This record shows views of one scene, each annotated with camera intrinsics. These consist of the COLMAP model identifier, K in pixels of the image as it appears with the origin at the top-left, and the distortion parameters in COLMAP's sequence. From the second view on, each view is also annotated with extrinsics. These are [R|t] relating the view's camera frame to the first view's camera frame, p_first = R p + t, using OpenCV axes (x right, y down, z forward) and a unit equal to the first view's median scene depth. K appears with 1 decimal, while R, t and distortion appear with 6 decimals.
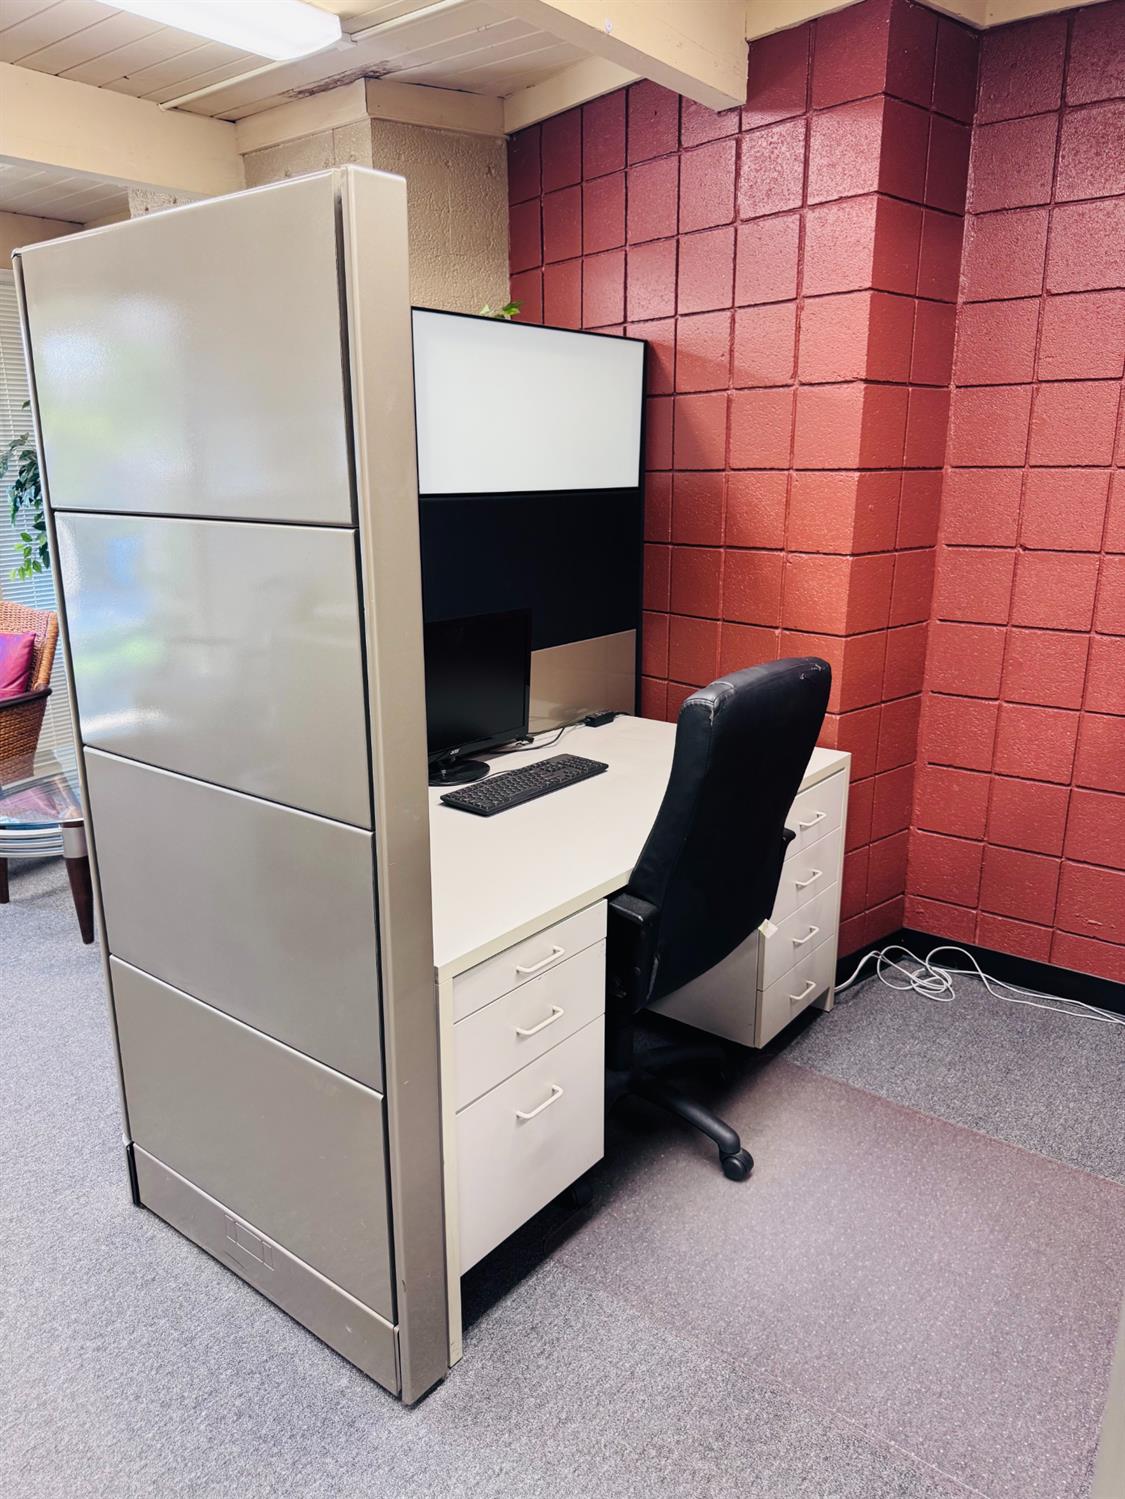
lens RADIAL K [[1064.0, 0, 555.9], [0, 1064.0, 739.5], [0, 0, 1]] dist [0.039740, -0.022065]
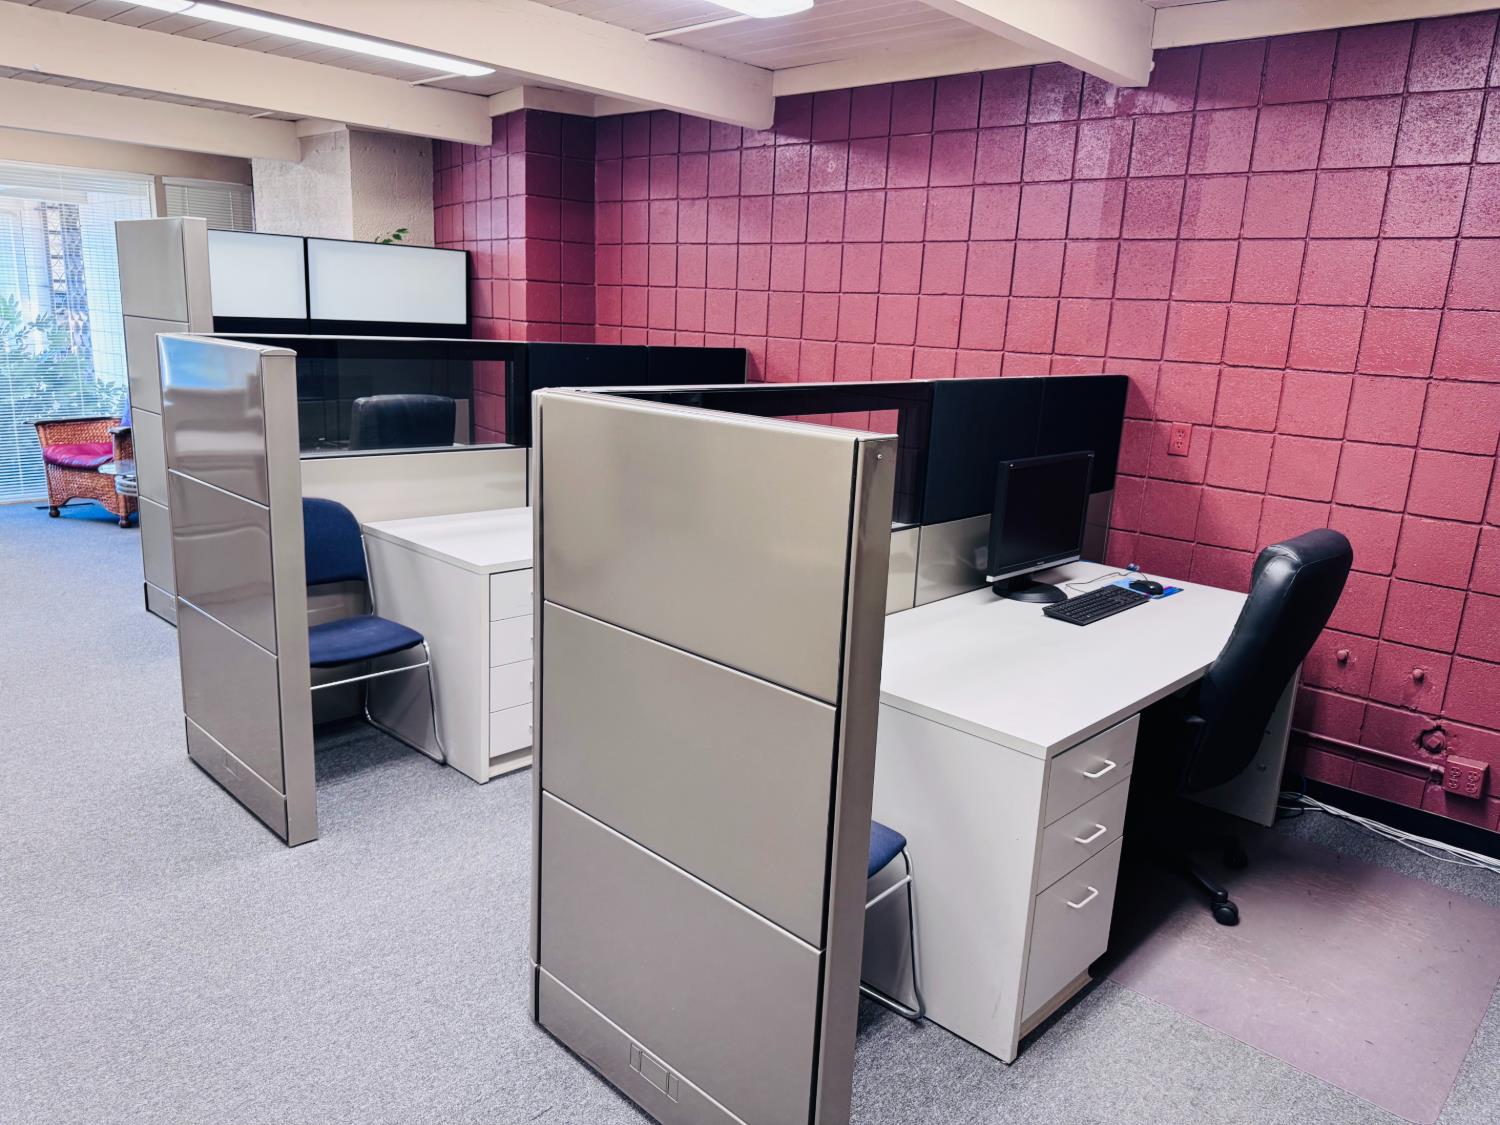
lens RADIAL K [[1064.7, 0, 748.2], [0, 1064.7, 576.3], [0, 0, 1]] dist [0.039740, -0.022065]
pose [[0.993143, 0.079890, -0.085345, 0.810408], [-0.081499, 0.996552, -0.015535, 0.210966], [0.083810, 0.022384, 0.996230, -0.901134]]
